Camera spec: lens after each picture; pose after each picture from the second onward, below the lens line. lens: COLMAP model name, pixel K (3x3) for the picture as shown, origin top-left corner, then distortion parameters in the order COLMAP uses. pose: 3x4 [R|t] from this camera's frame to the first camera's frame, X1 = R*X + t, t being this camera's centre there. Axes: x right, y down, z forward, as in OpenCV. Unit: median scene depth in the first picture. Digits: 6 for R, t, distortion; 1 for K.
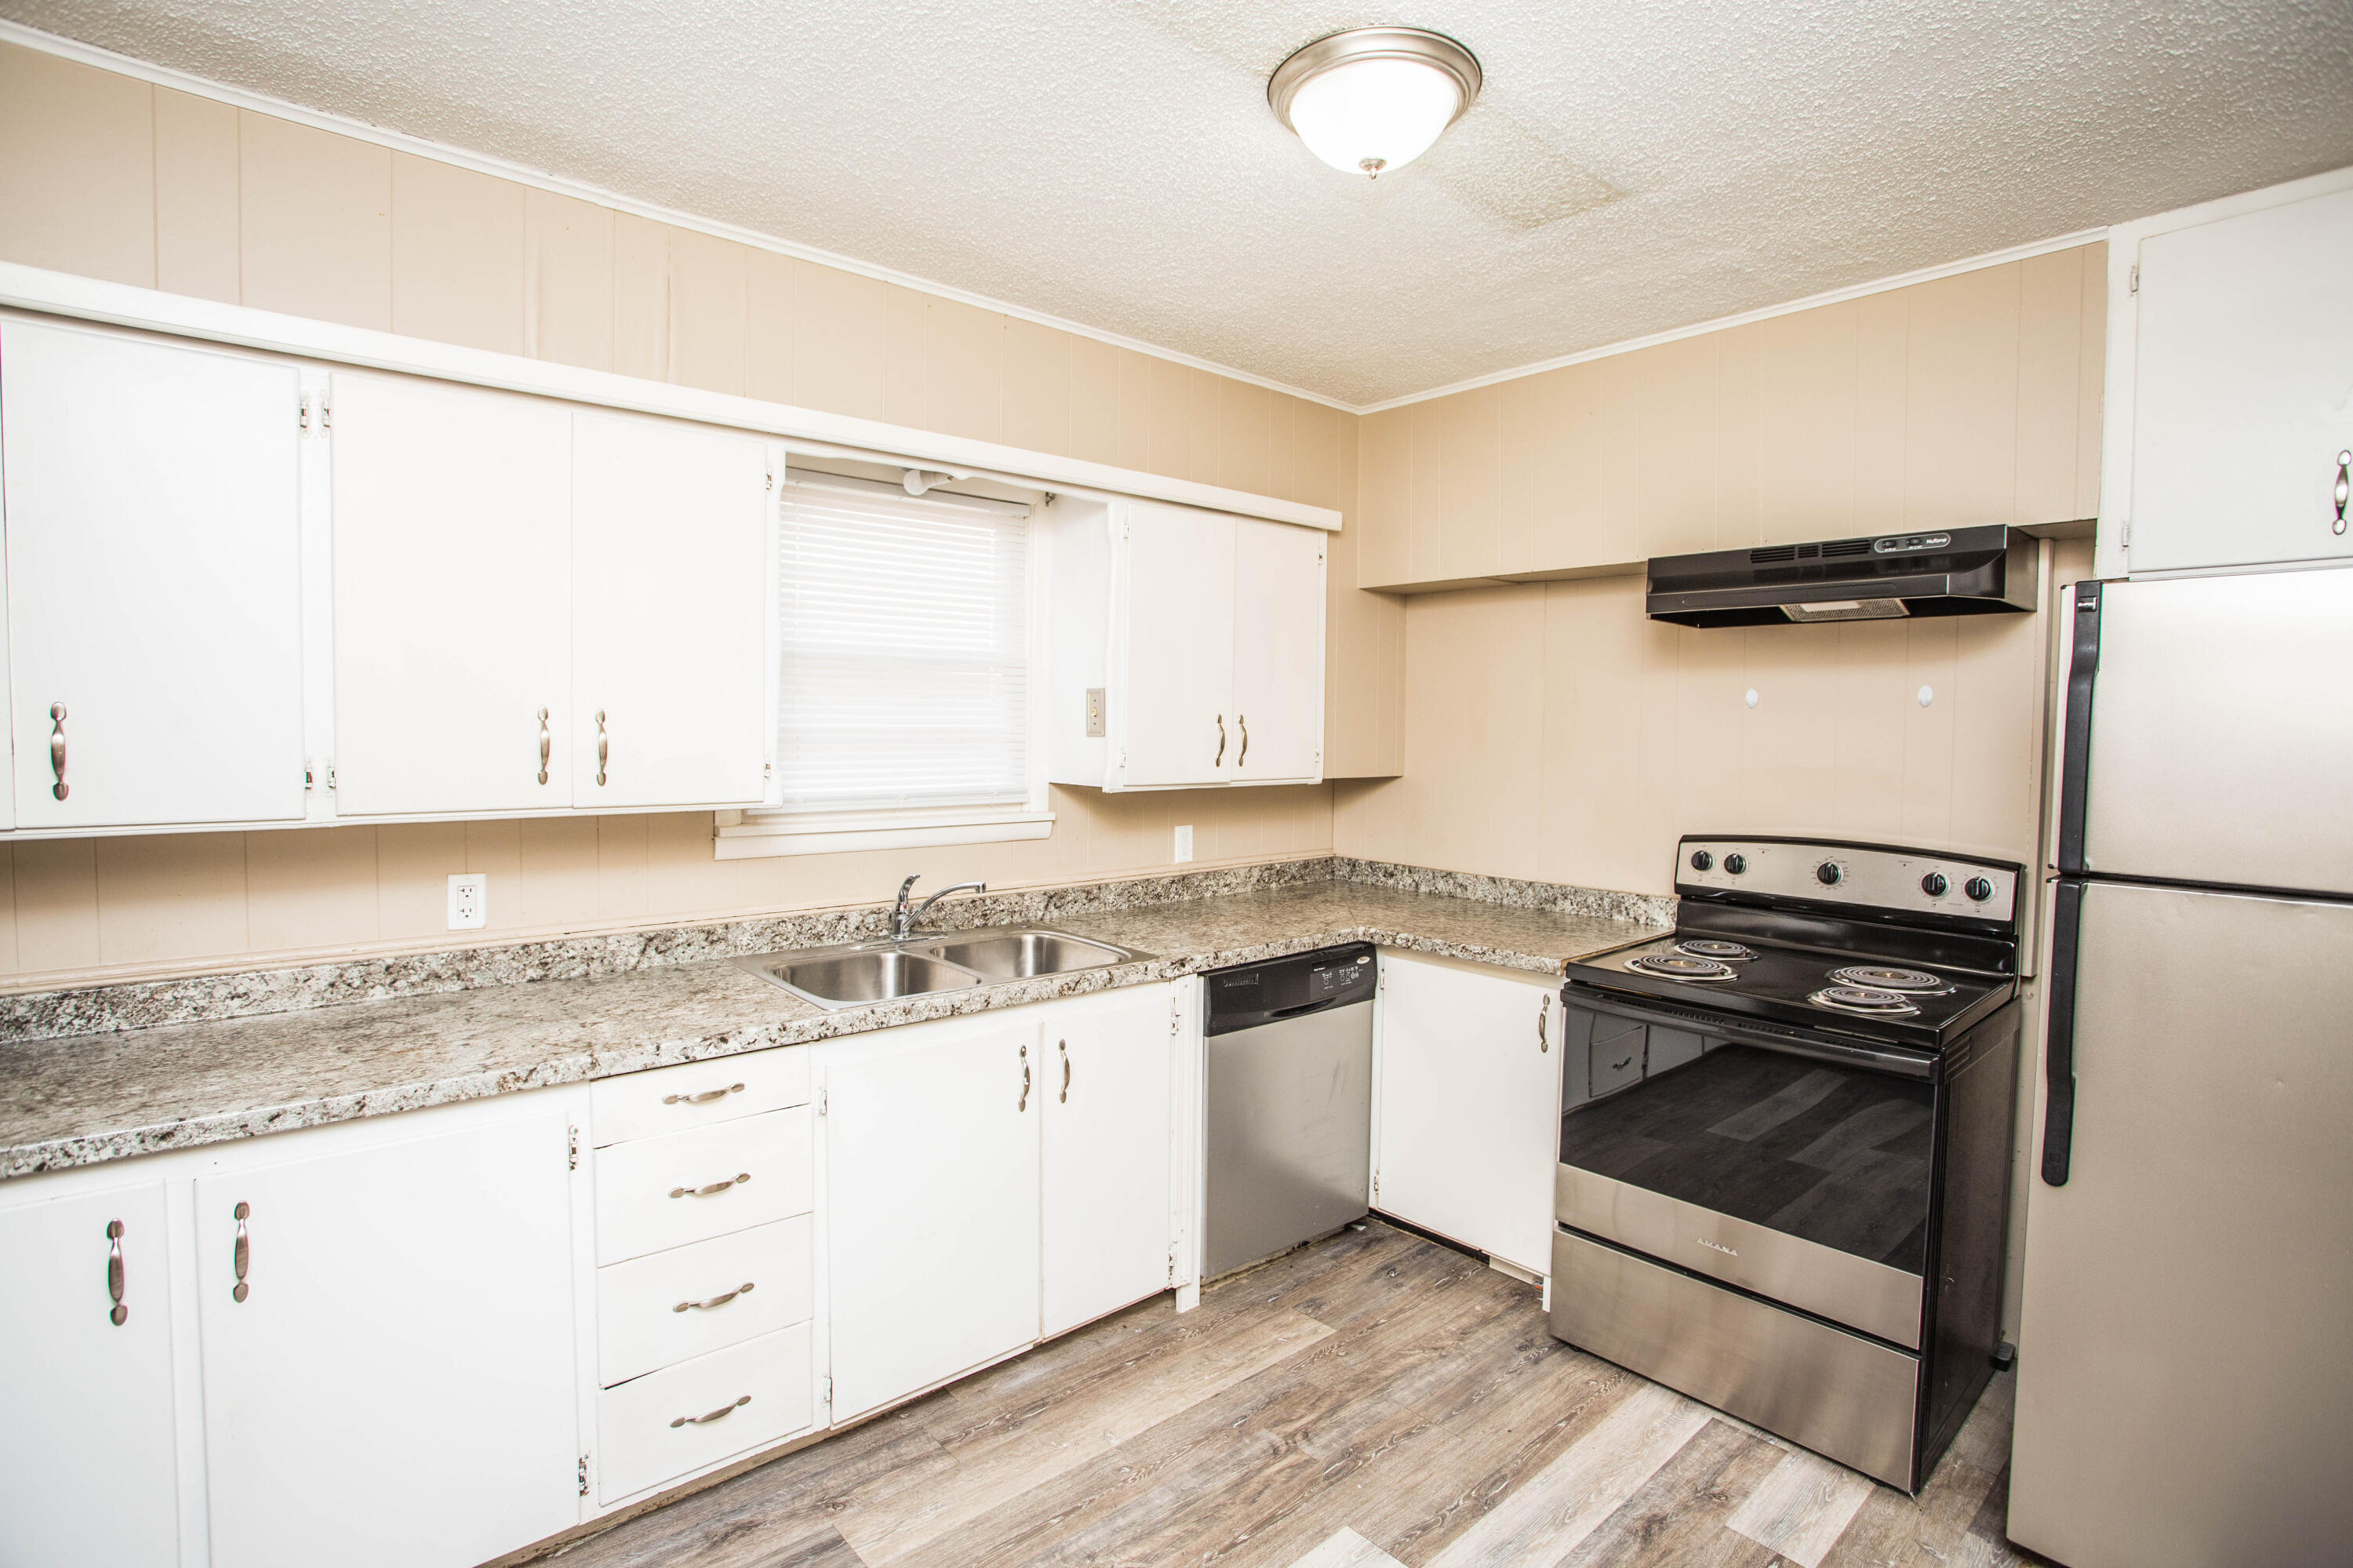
lens RADIAL K [[1139.0, 0, 1178.2], [0, 1139.0, 748.2], [0, 0, 1]] dist [-0.061261, 0.023673]
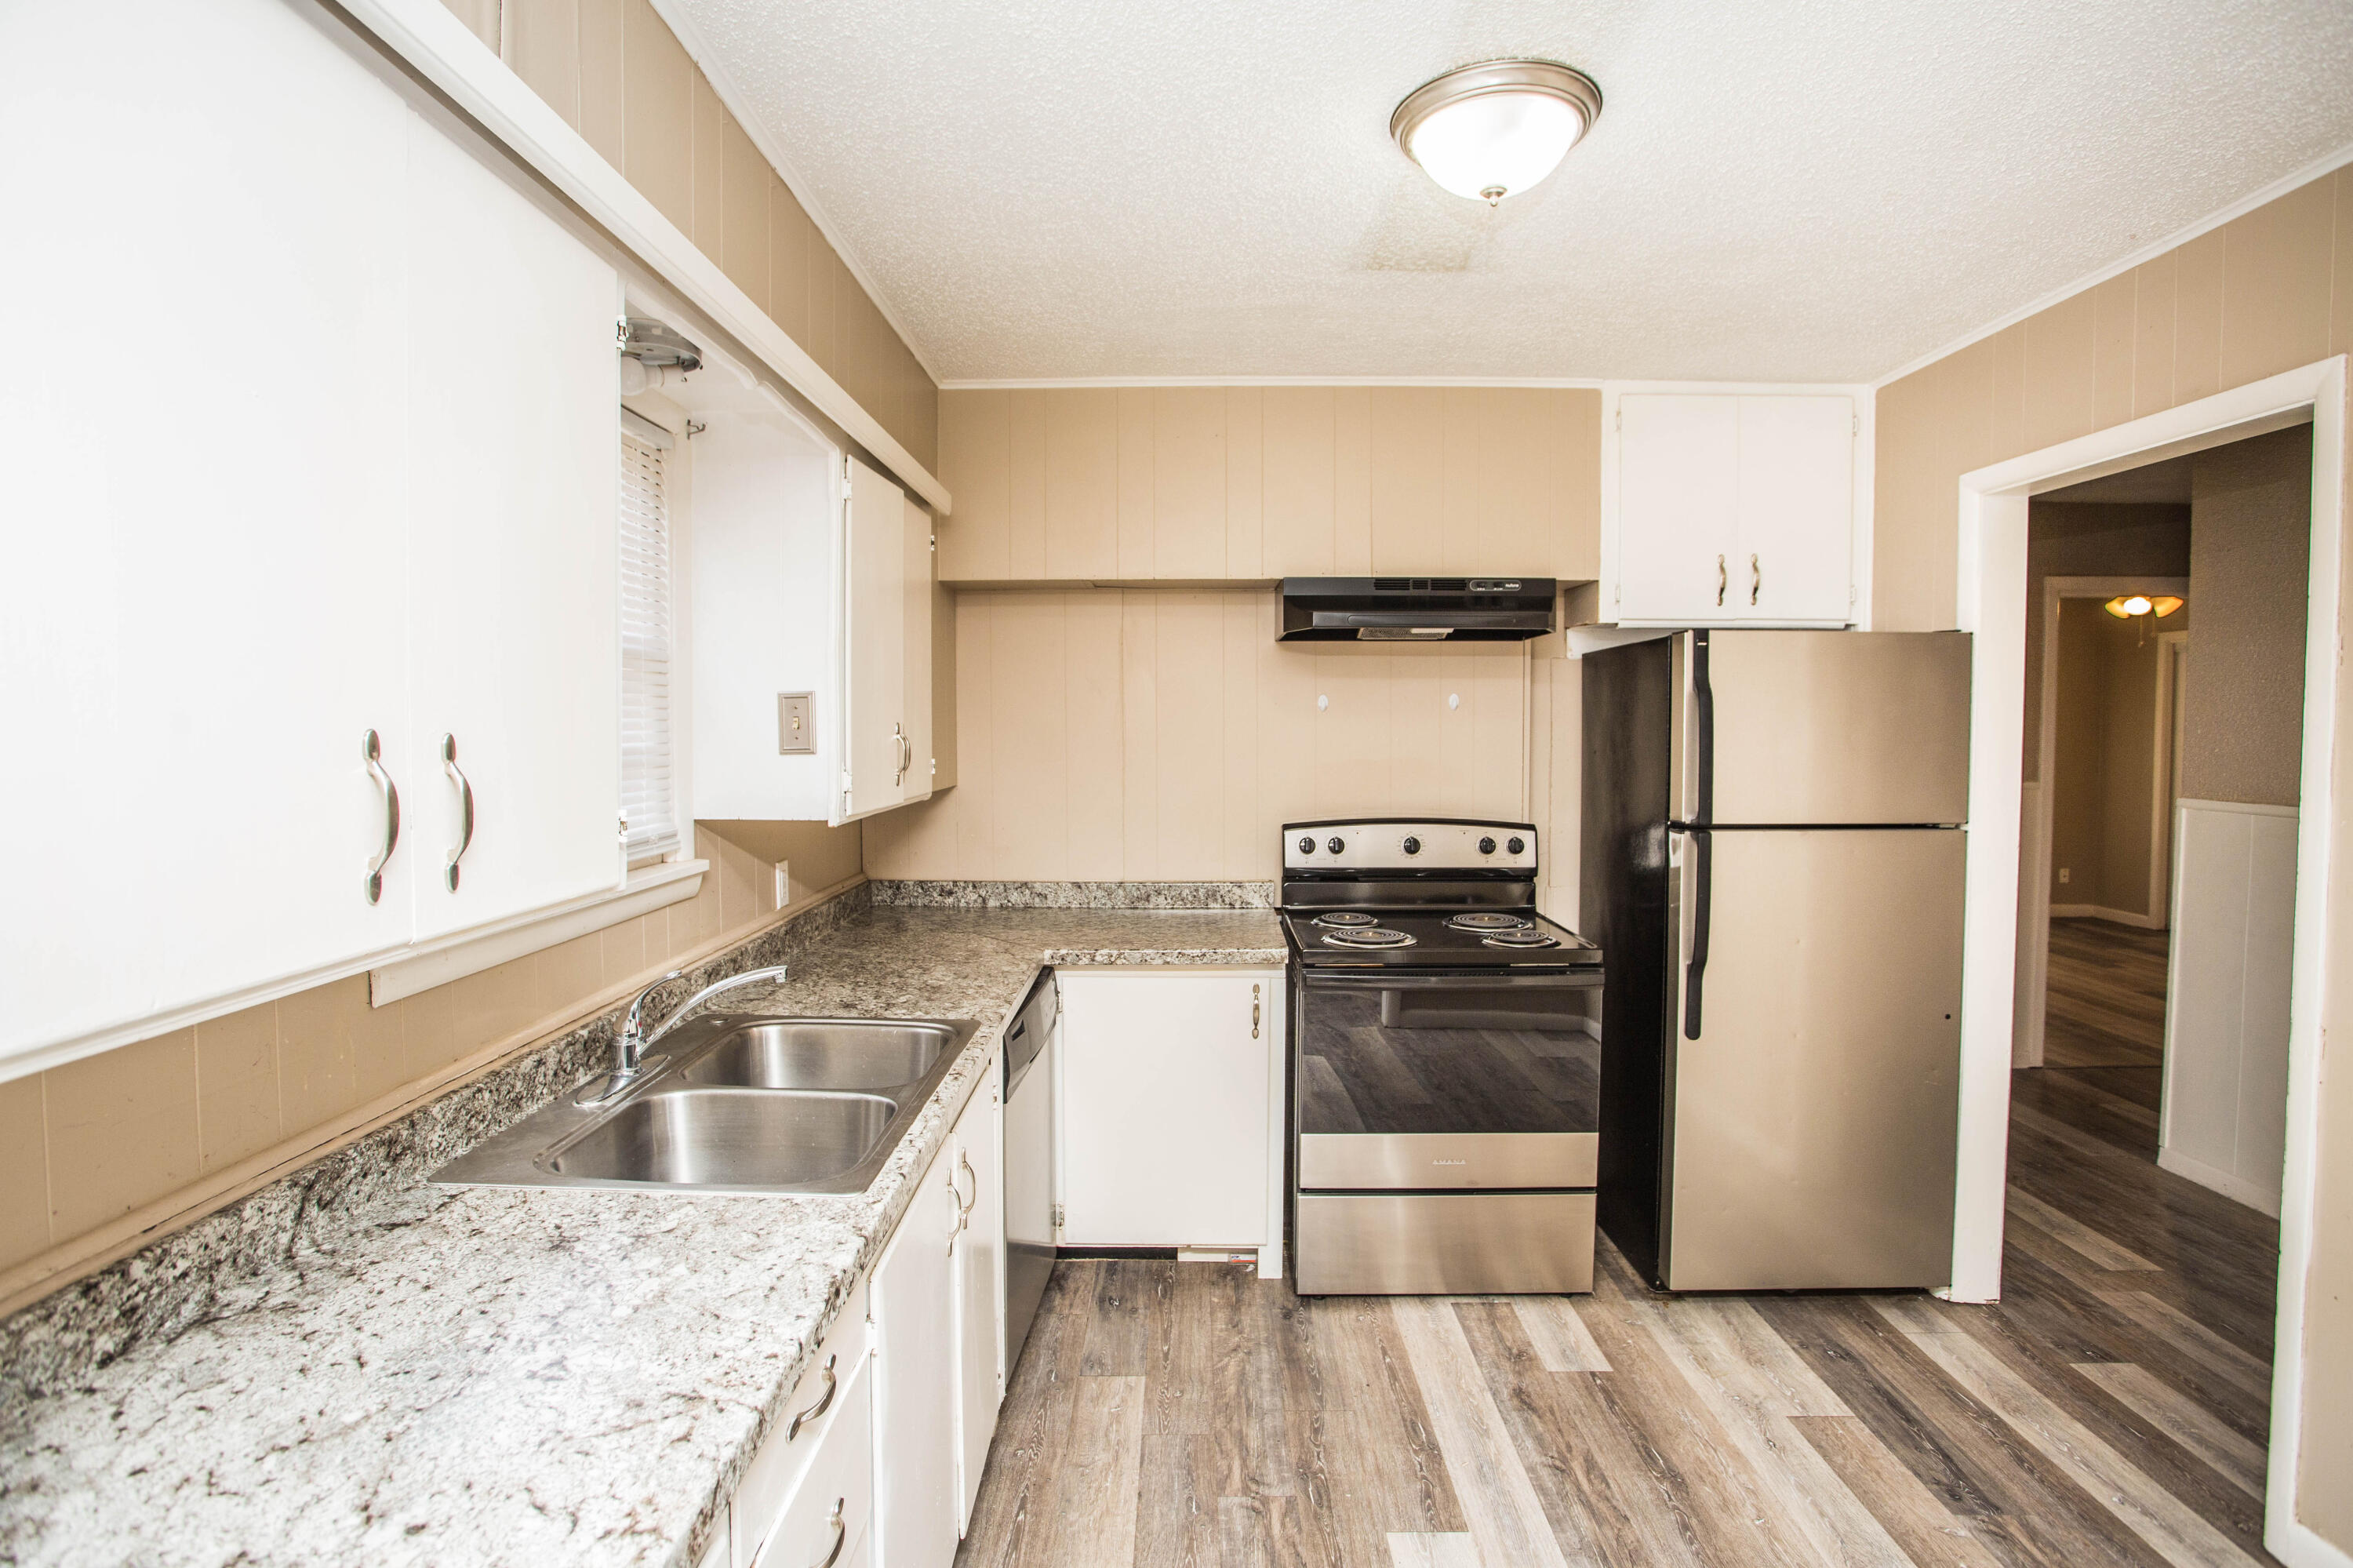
lens RADIAL K [[1139.0, 0, 1178.3], [0, 1139.0, 754.9], [0, 0, 1]] dist [-0.061261, 0.023673]
pose [[0.673085, -0.034267, 0.738771, -0.537539], [0.026747, 0.999400, 0.021988, -0.023479], [-0.739082, 0.004960, 0.673598, 0.355854]]
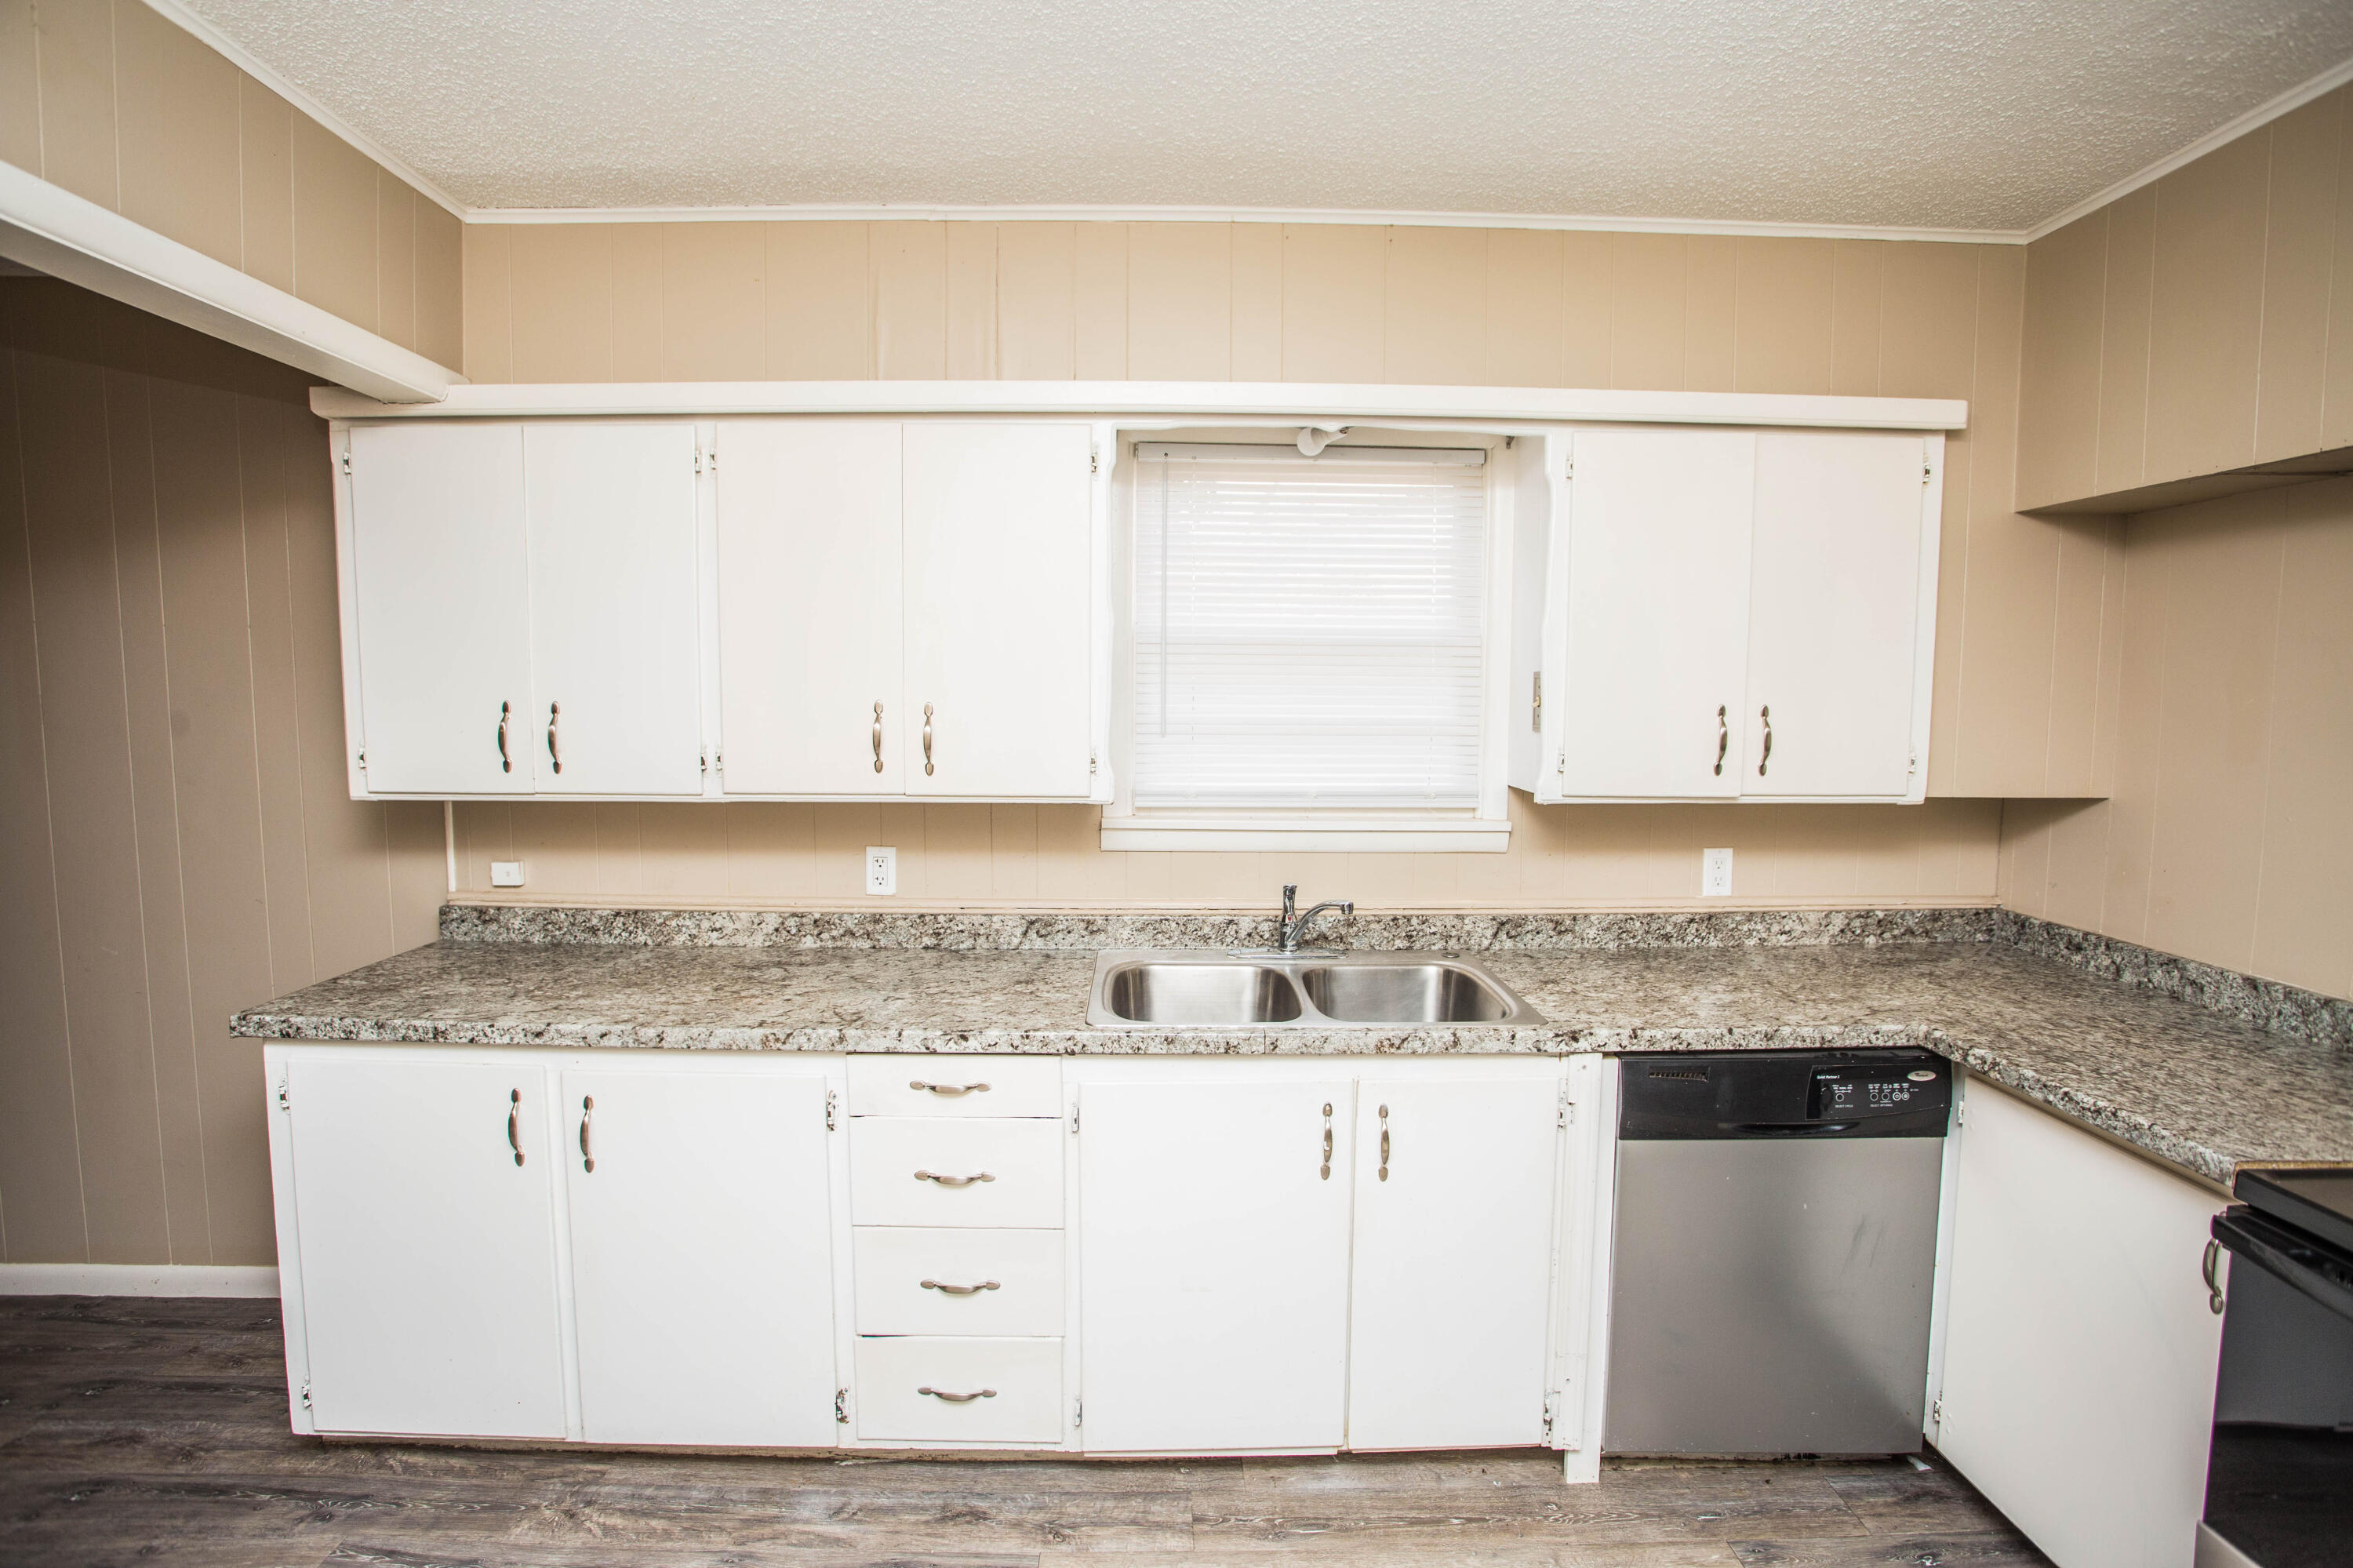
lens RADIAL K [[1139.0, 0, 1168.9], [0, 1139.0, 758.0], [0, 0, 1]] dist [-0.061261, 0.023673]
pose [[0.763419, 0.034062, -0.645005, 0.286084], [-0.013115, 0.999220, 0.037245, -0.021275], [0.645771, -0.019974, 0.763270, 0.268622]]
